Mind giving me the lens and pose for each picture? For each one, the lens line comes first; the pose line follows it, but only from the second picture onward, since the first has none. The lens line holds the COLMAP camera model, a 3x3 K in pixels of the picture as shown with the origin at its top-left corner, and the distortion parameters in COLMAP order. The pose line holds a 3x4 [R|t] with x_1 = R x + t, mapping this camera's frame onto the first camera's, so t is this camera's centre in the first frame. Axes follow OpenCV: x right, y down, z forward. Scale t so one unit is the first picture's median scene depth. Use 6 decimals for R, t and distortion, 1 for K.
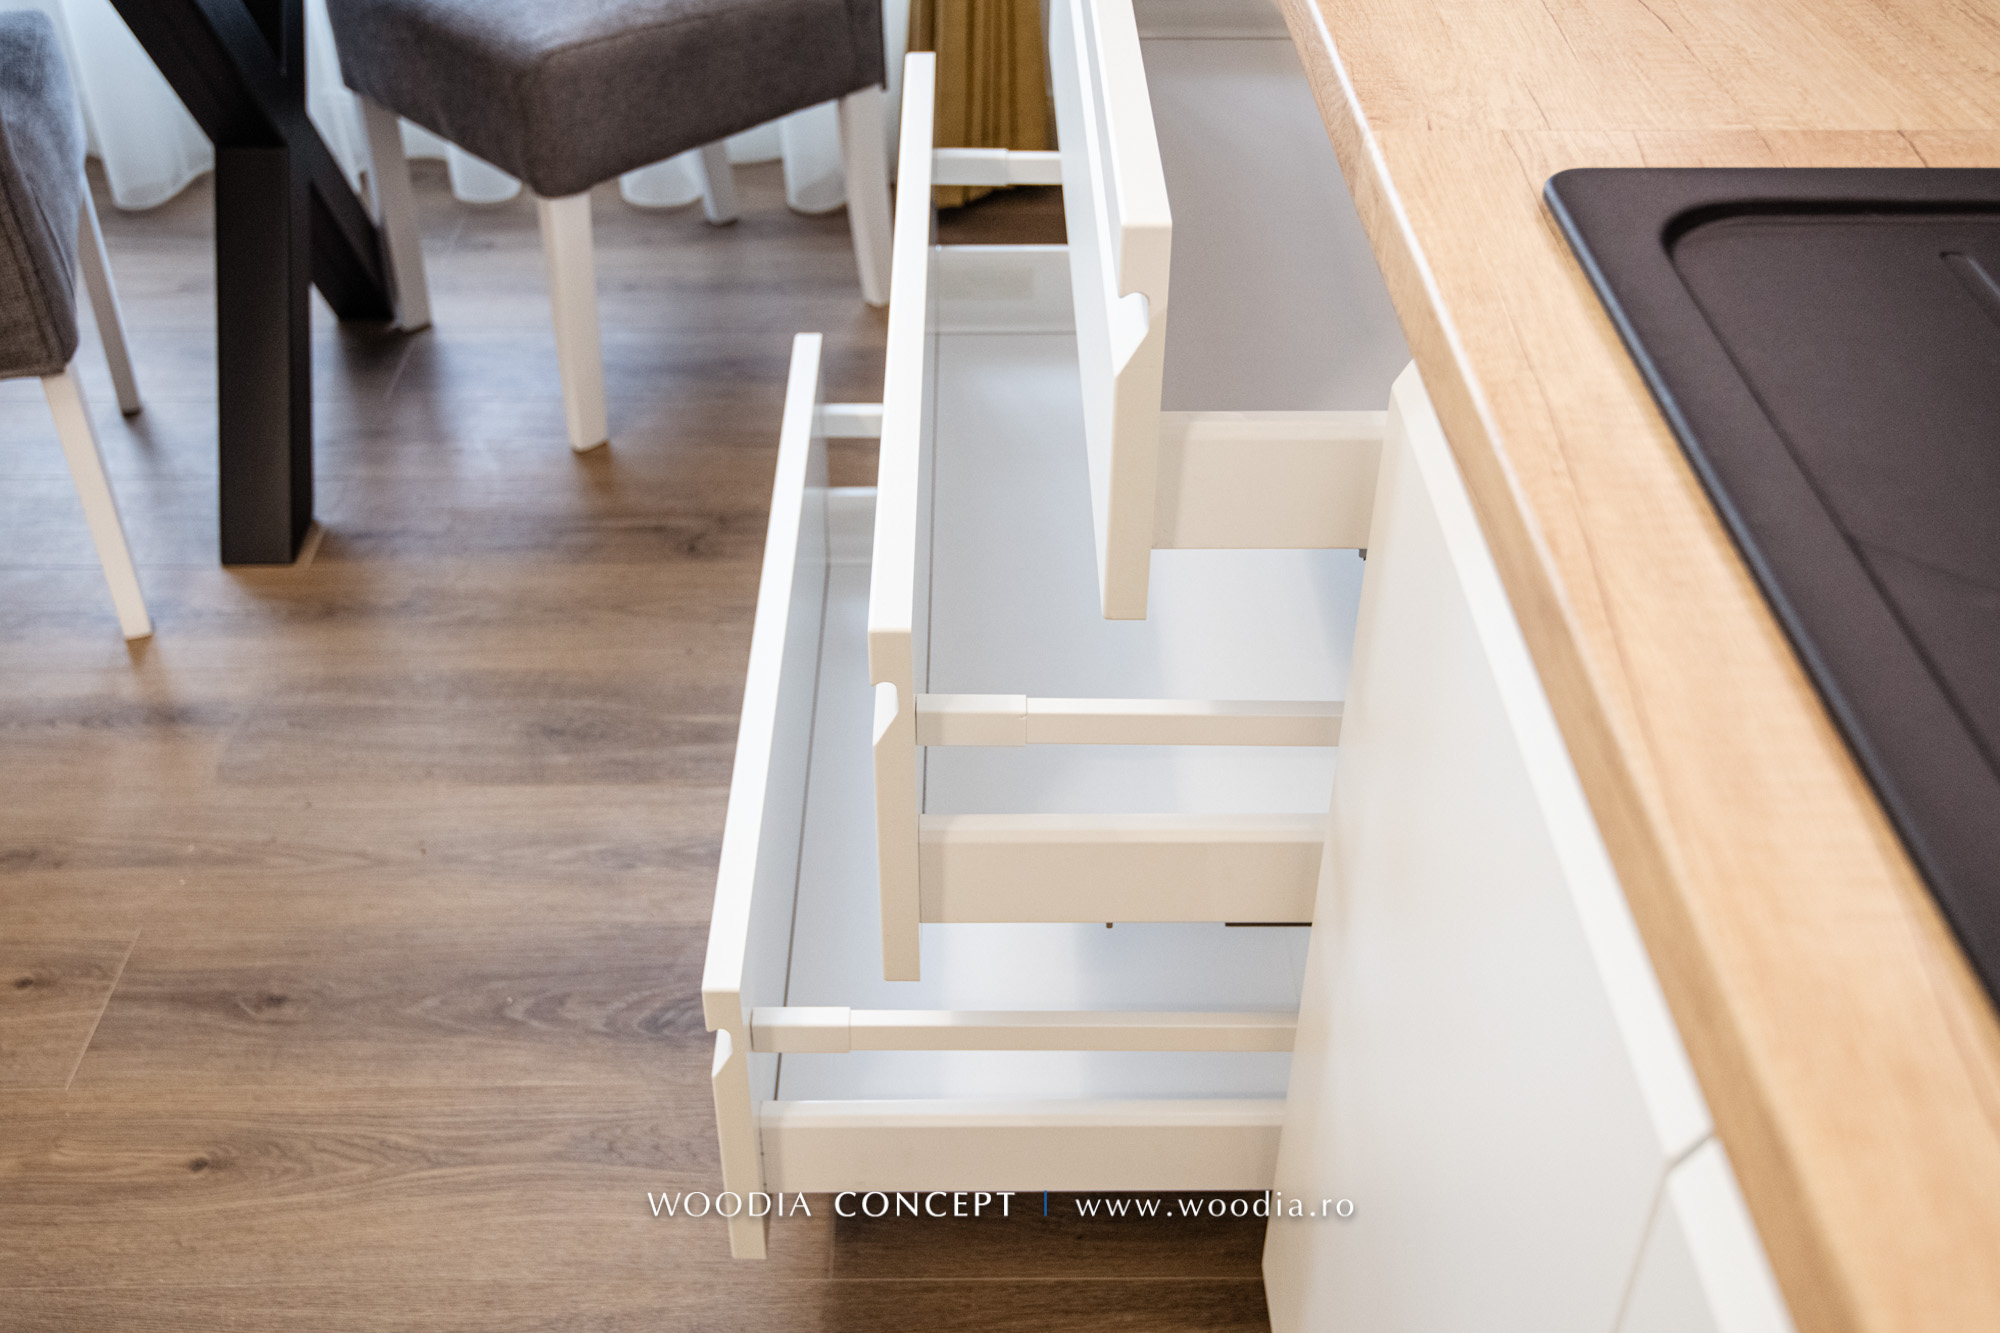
lens RADIAL K [[2020.0, 0, 1000.0], [0, 2020.0, 666.5], [0, 0, 1]] dist [0.015465, 0.017987]
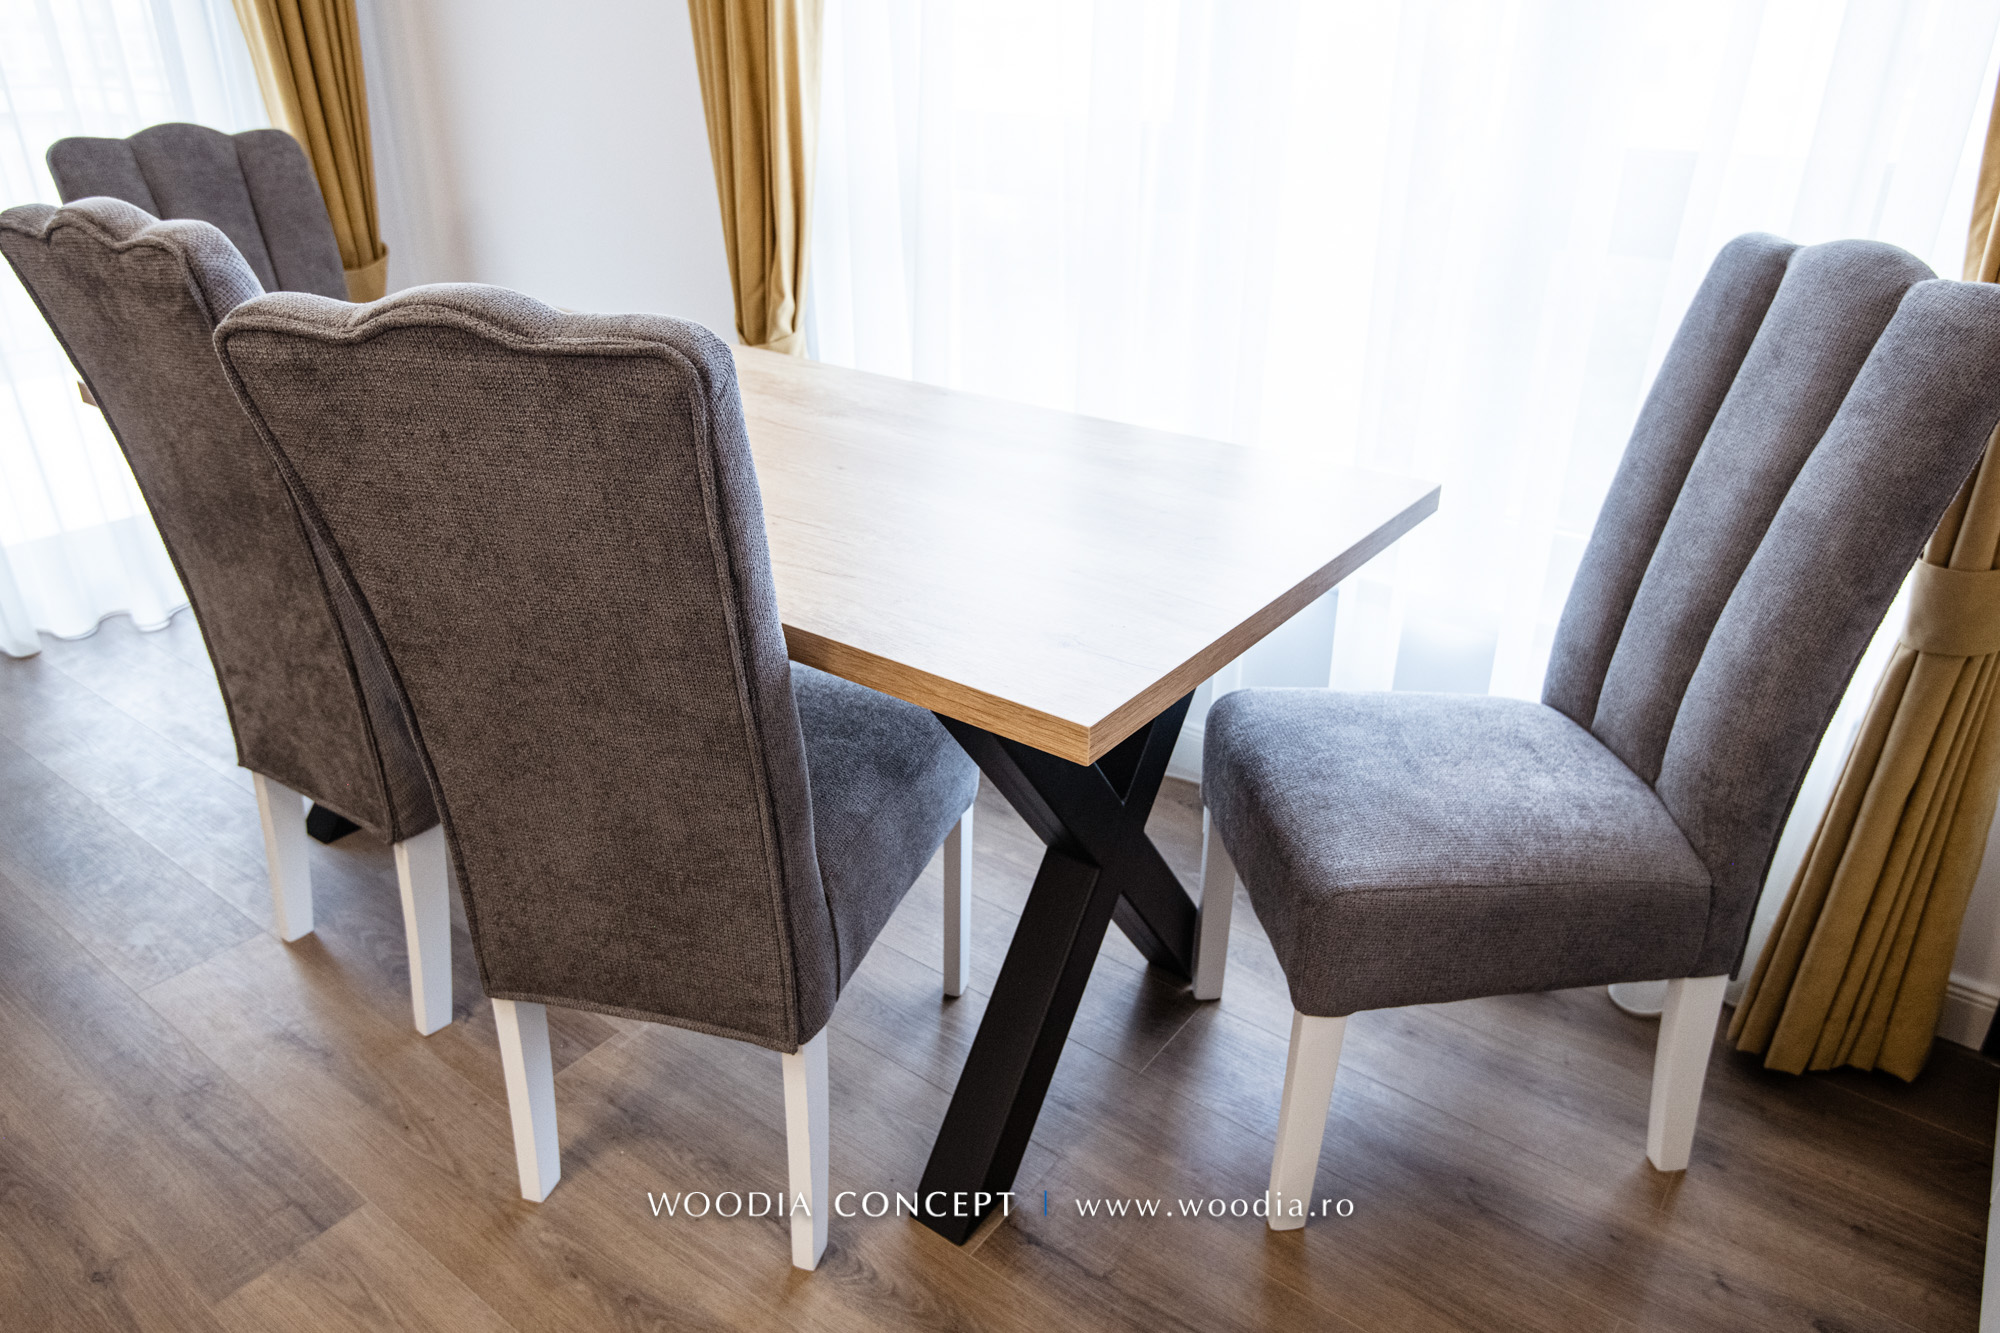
lens RADIAL K [[1264.0, 0, 1000.0], [0, 1264.0, 666.5], [0, 0, 1]] dist [-0.003884, -0.001525]
pose [[0.790407, 0.248696, -0.559828, -0.037276], [-0.363789, 0.925843, -0.102331, -0.249659], [0.492863, 0.284542, 0.822266, 0.354391]]
